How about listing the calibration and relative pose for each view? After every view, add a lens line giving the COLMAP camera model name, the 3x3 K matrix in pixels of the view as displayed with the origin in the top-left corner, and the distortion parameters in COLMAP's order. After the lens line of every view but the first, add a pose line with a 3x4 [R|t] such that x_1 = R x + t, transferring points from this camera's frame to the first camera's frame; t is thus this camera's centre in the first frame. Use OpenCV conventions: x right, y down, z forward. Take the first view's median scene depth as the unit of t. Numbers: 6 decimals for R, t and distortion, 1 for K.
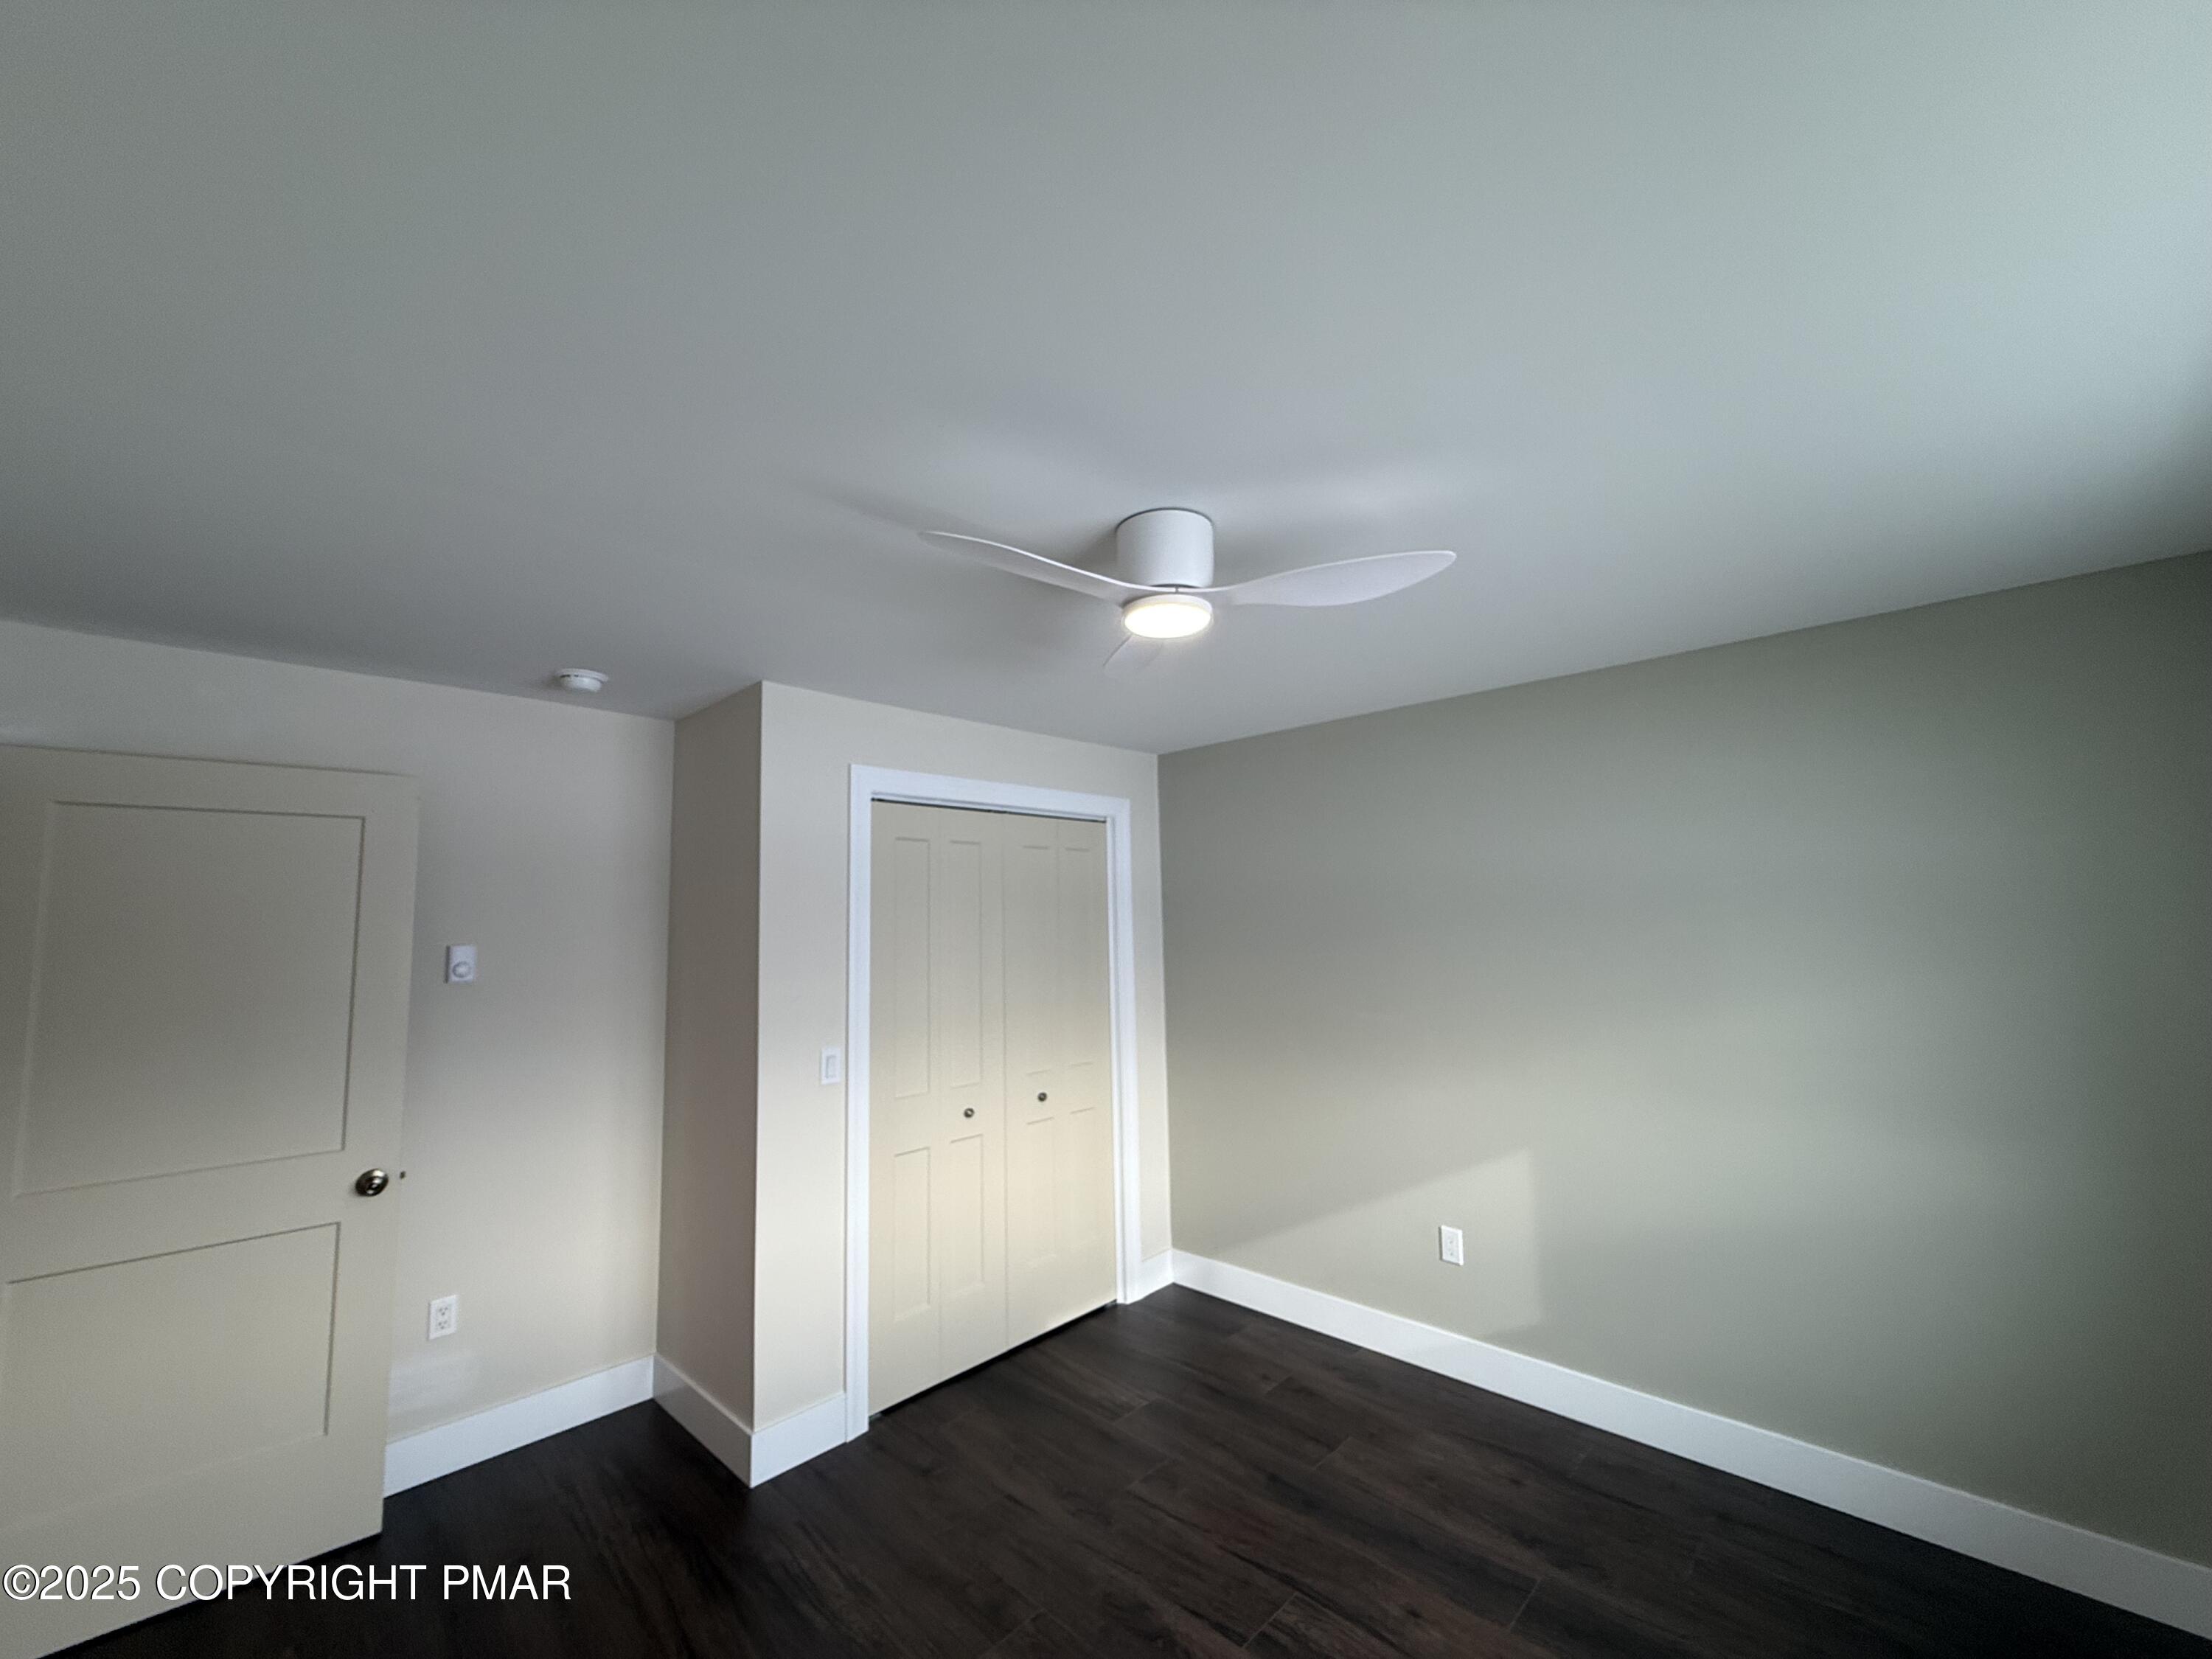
lens RADIAL K [[880.3, 0, 1109.1], [0, 880.3, 833.5], [0, 0, 1]] dist [0.001306, 0.000256]
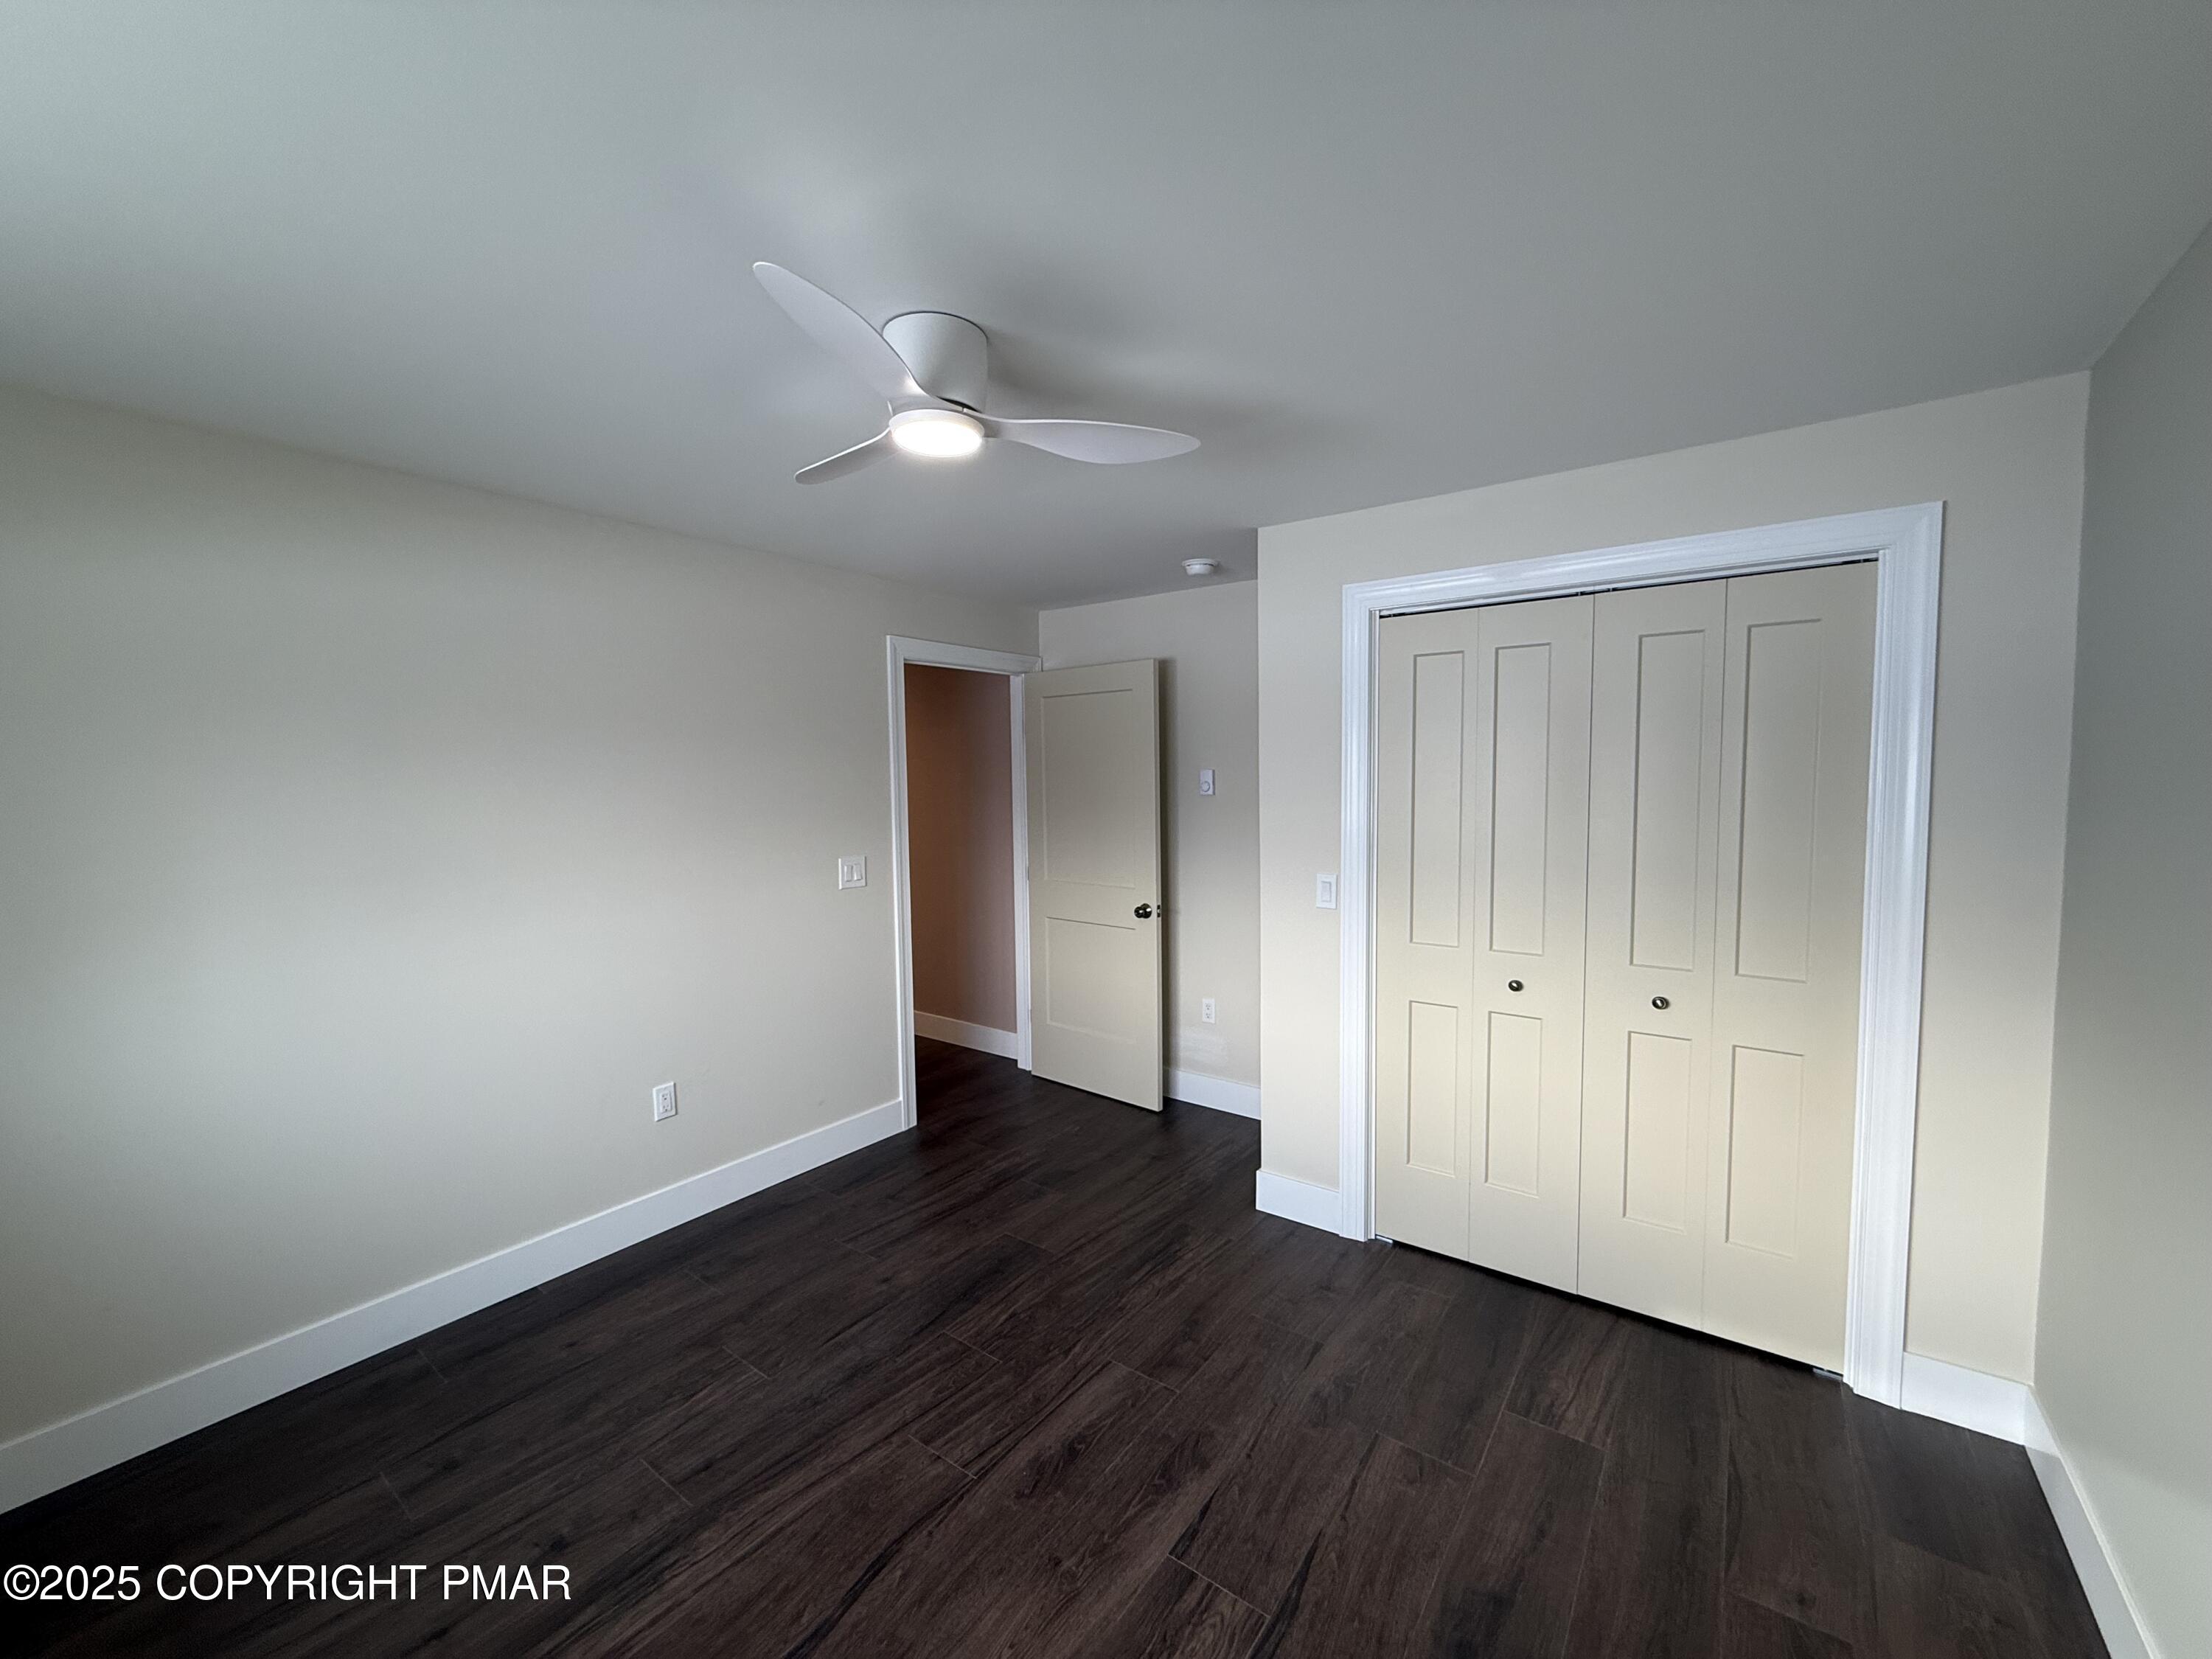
lens RADIAL K [[880.3, 0, 1102.4], [0, 880.3, 834.4], [0, 0, 1]] dist [0.001306, 0.000256]
pose [[0.131941, 0.082680, -0.987803, 0.709004], [0.103151, 0.989960, 0.096639, 0.077511], [0.985876, -0.114644, 0.122087, 0.666128]]
